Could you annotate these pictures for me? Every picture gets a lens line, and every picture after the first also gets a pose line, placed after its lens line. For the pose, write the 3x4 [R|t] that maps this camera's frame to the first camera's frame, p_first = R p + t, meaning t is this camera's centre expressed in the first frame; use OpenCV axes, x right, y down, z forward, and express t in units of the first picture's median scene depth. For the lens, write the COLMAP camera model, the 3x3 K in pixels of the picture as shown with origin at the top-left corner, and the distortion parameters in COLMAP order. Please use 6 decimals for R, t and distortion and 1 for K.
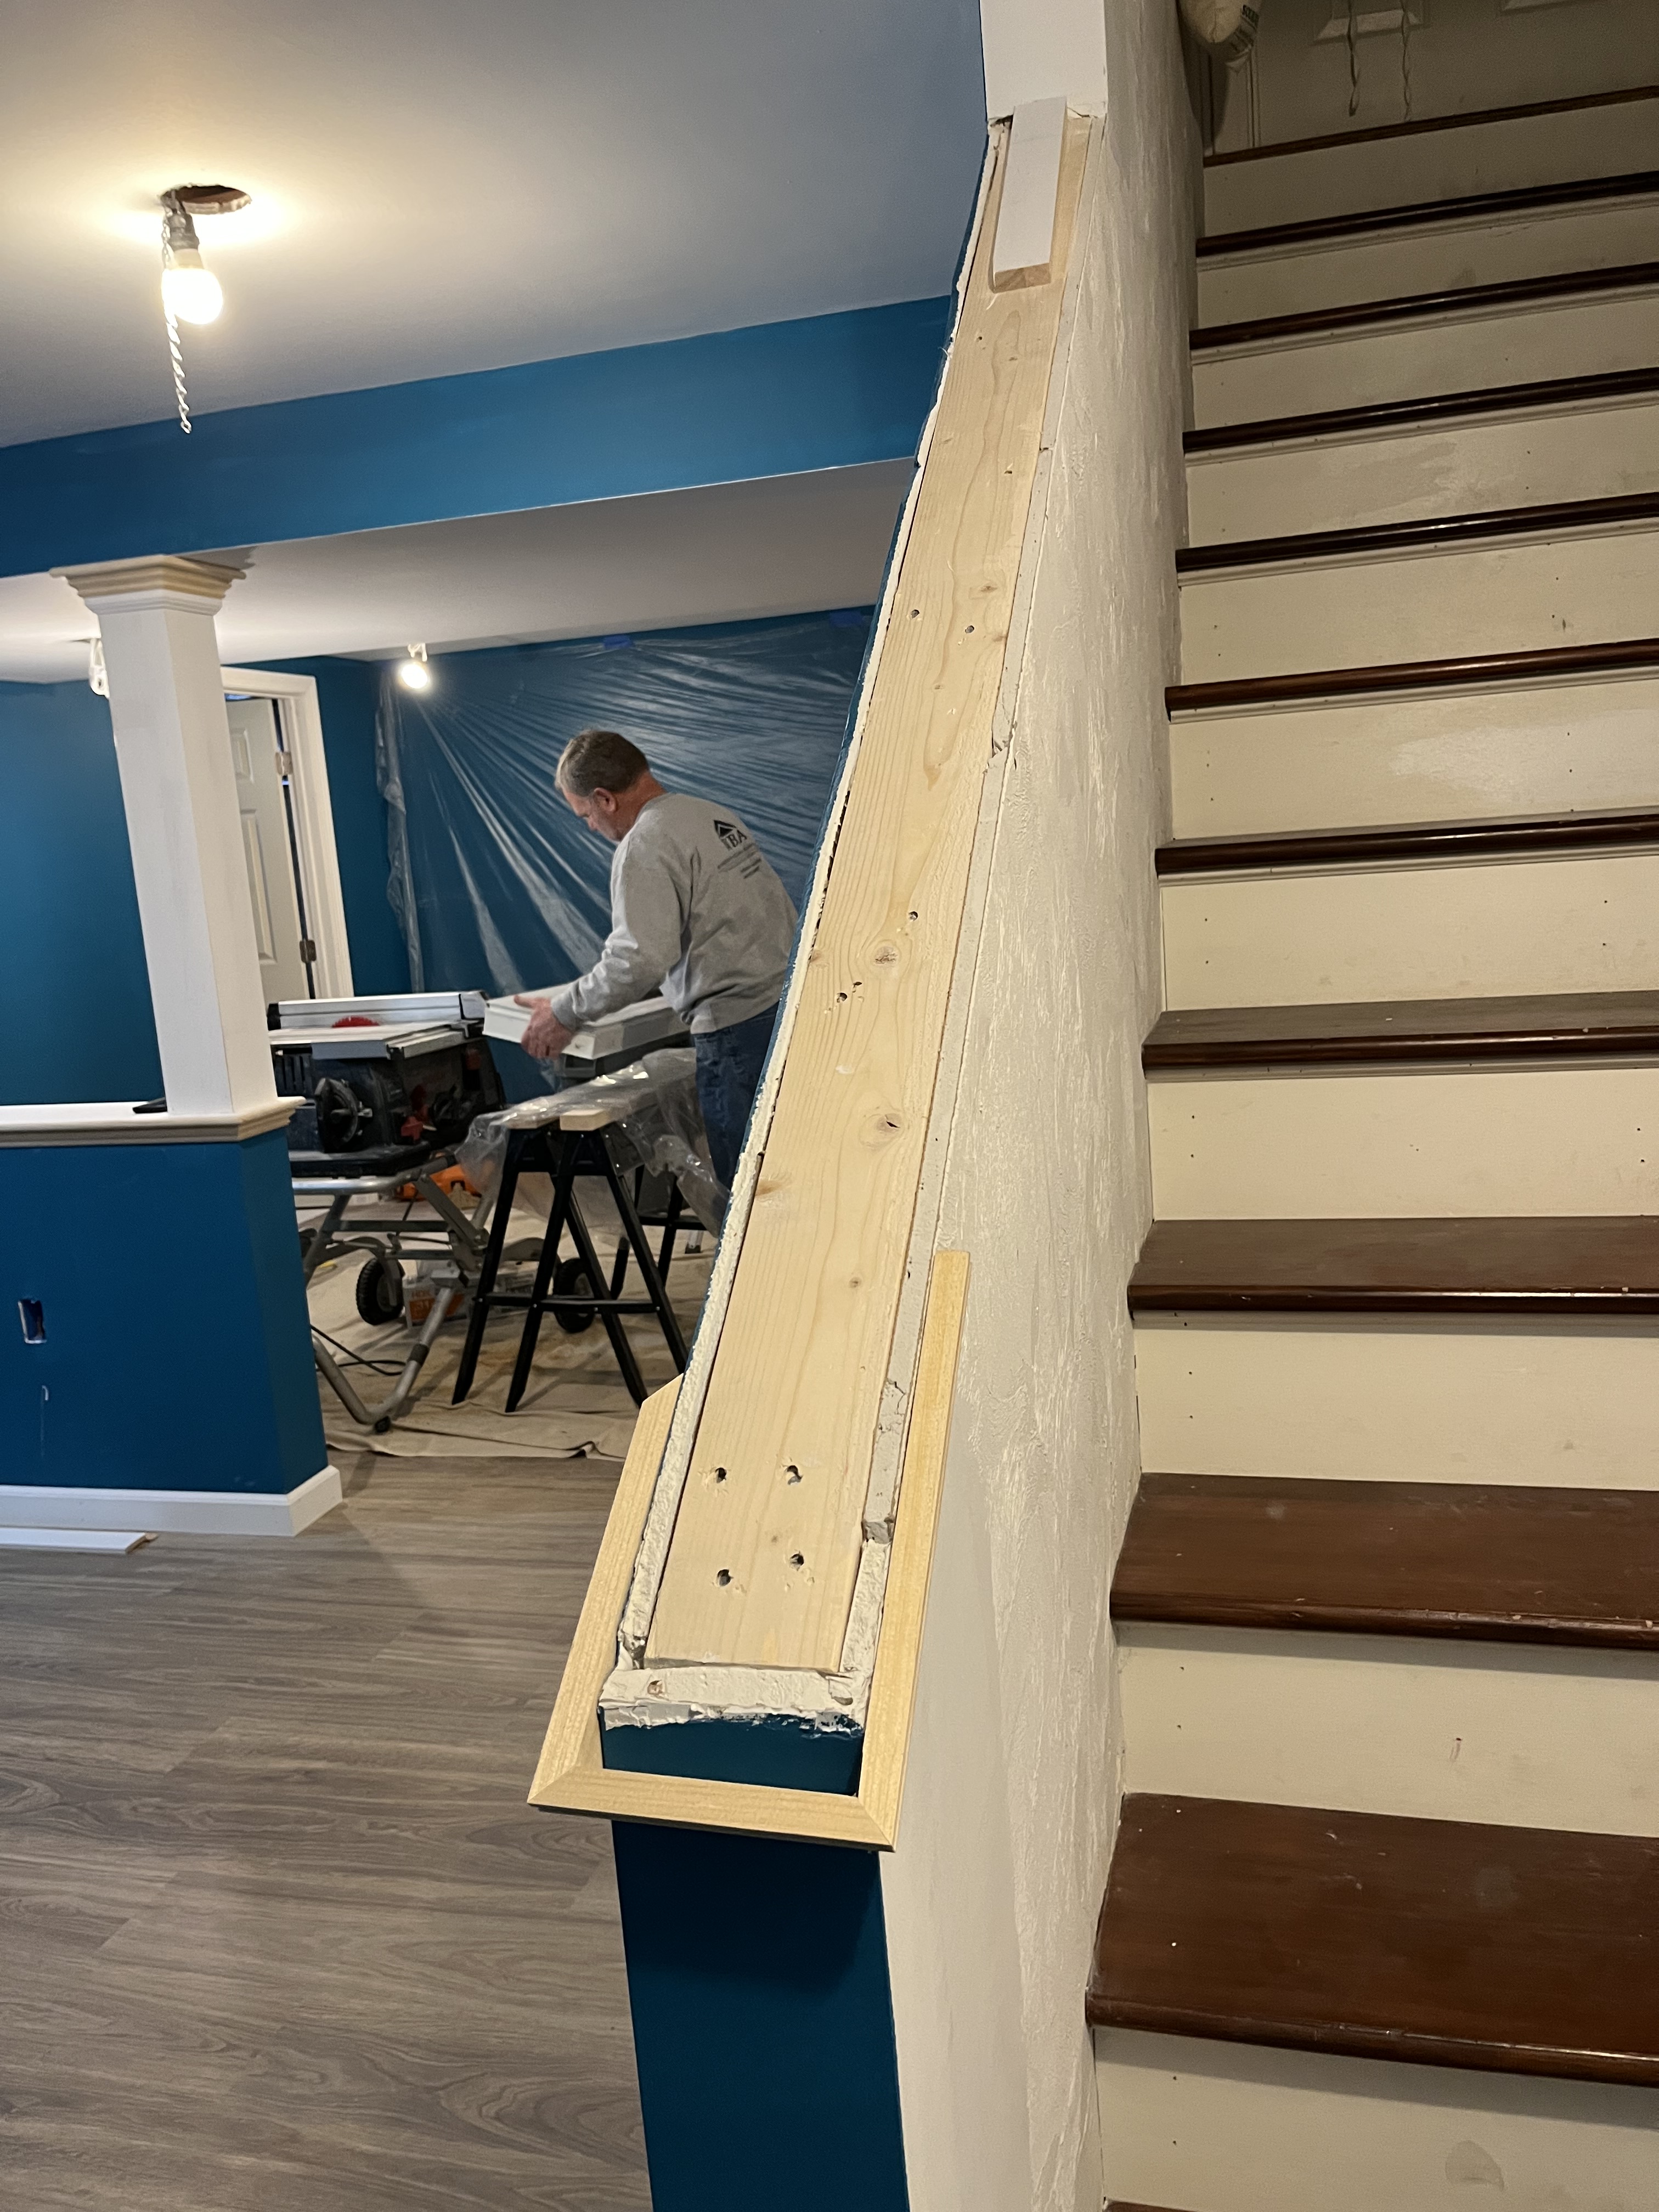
lens RADIAL K [[1682.3, 0, 872.6], [0, 1682.3, 1103.5], [0, 0, 1]] dist [0.006874, 0.005082]
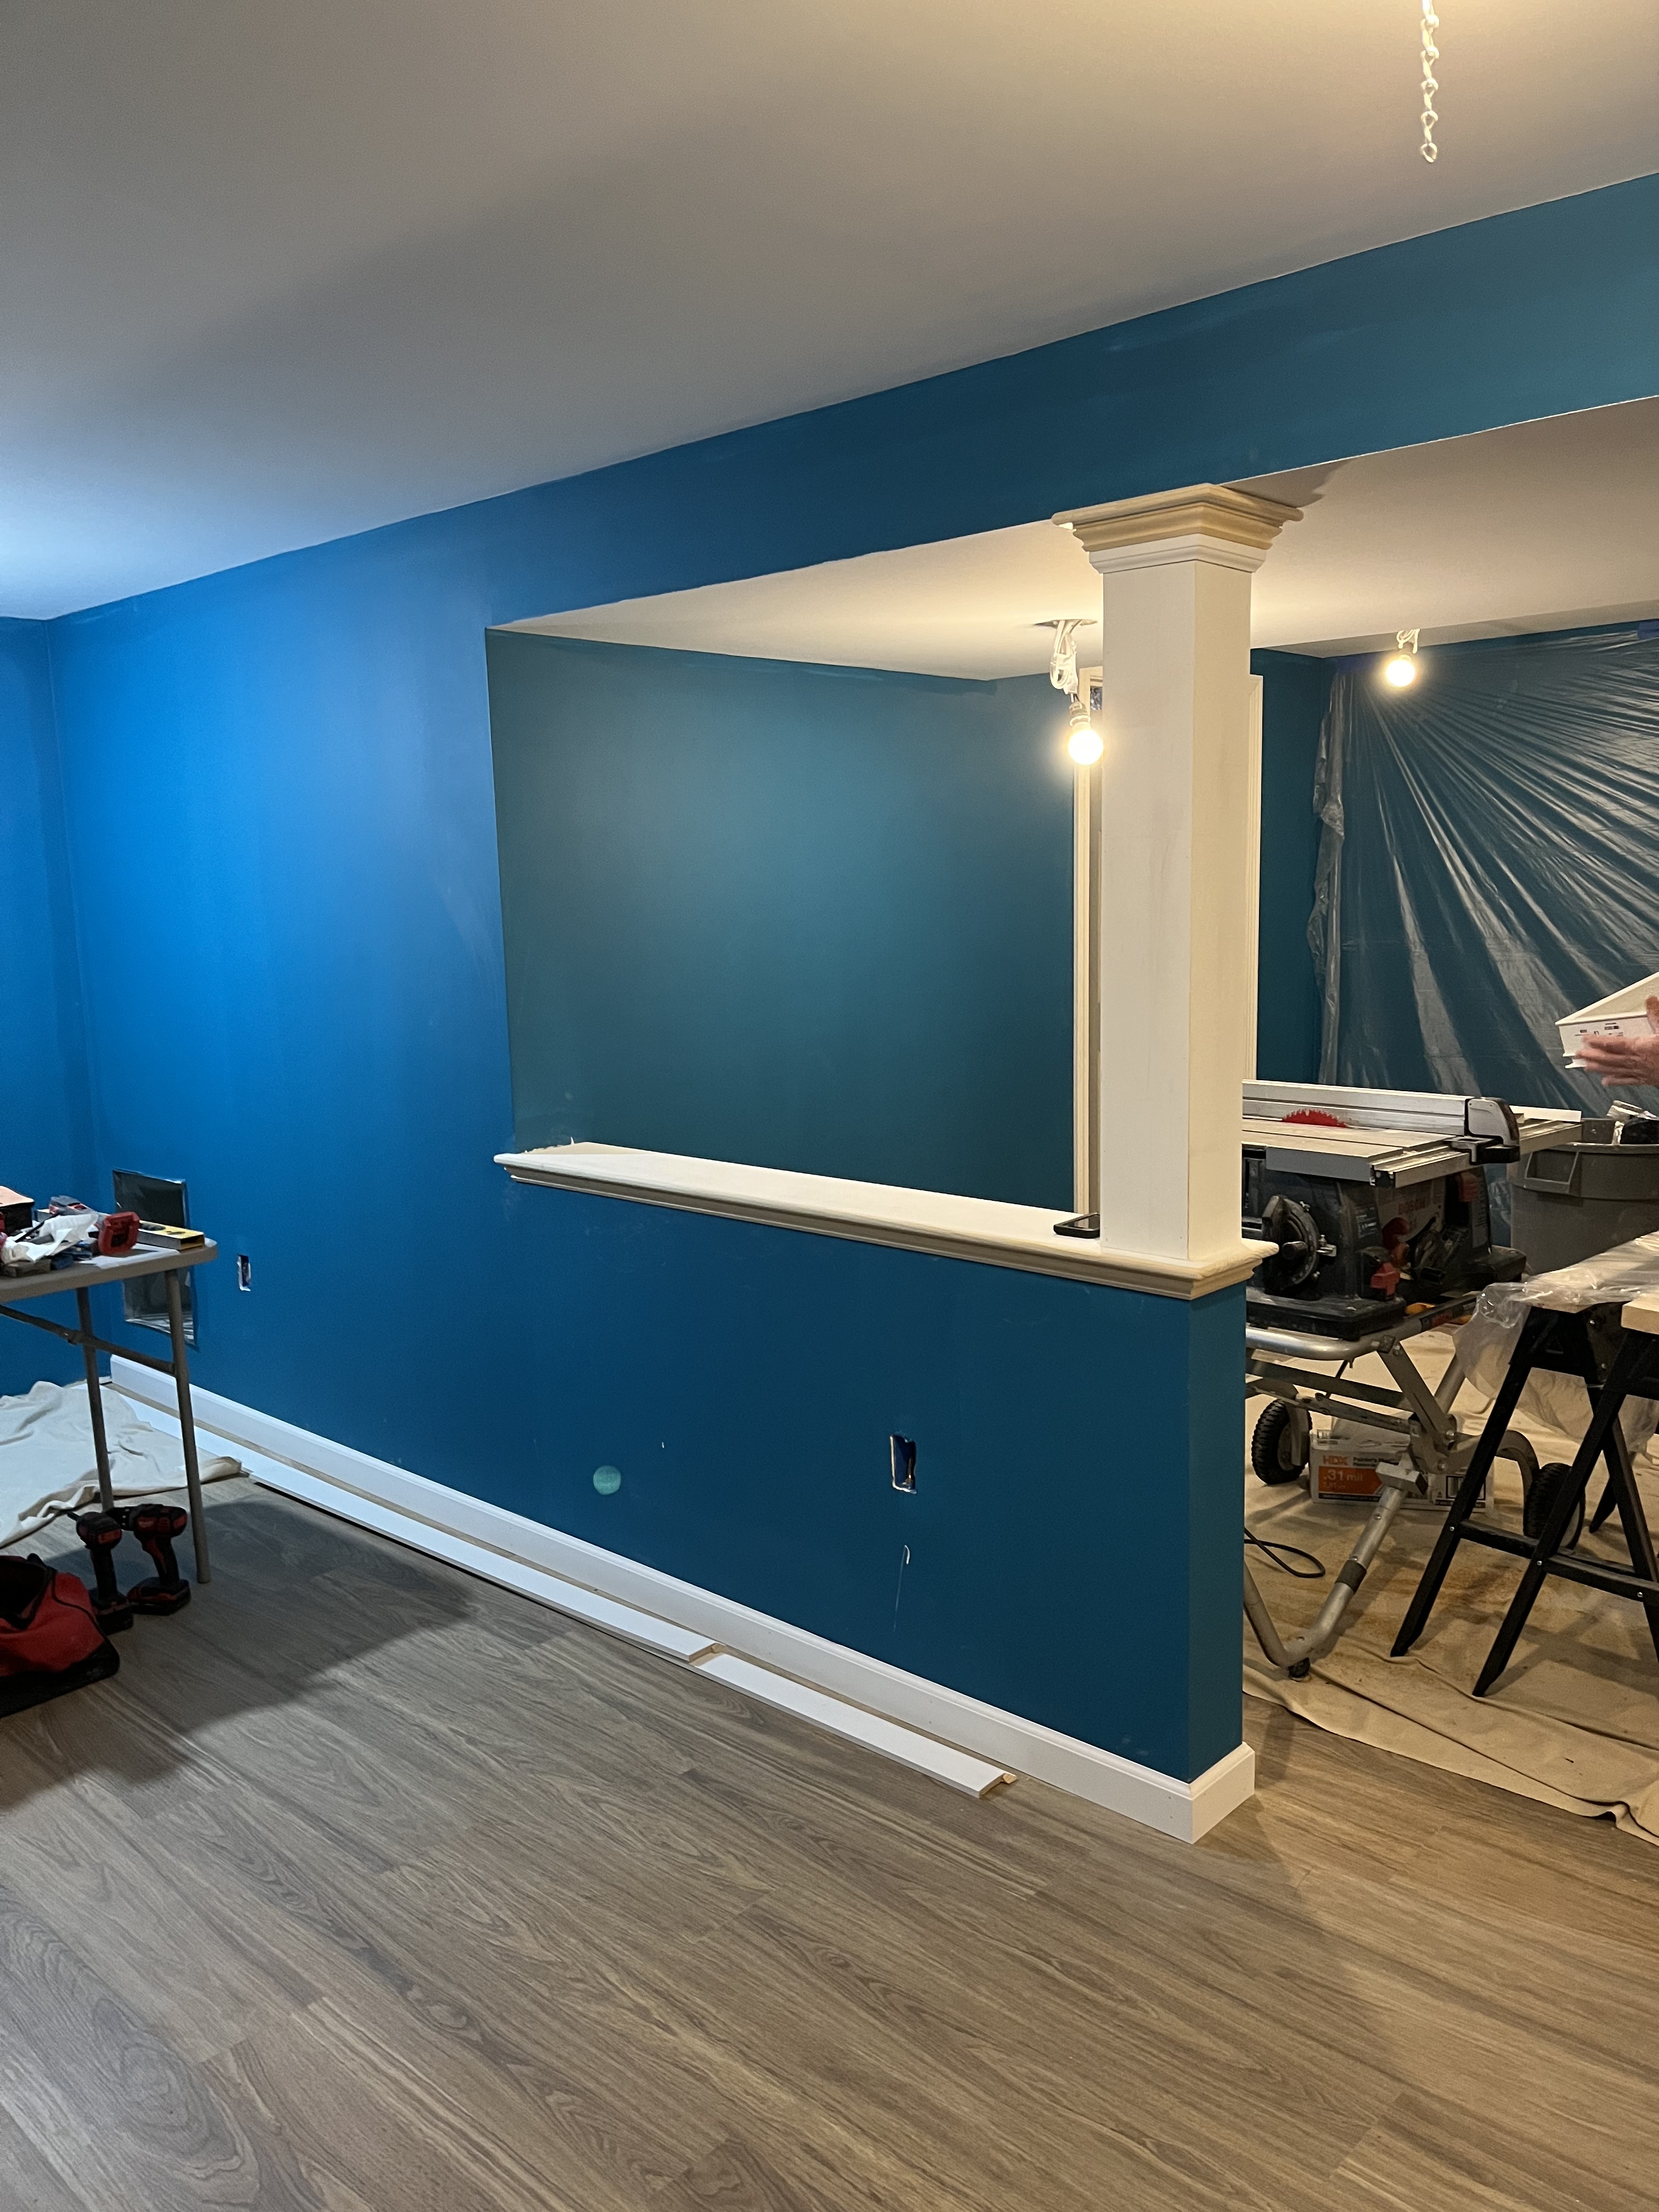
lens RADIAL K [[1682.3, 0, 872.6], [0, 1682.3, 1103.5], [0, 0, 1]] dist [0.006874, 0.005082]
pose [[0.886953, 0.112989, -0.447826, -0.158238], [-0.116158, 0.993019, 0.020484, -0.052223], [0.447015, 0.033850, 0.893886, 0.249679]]
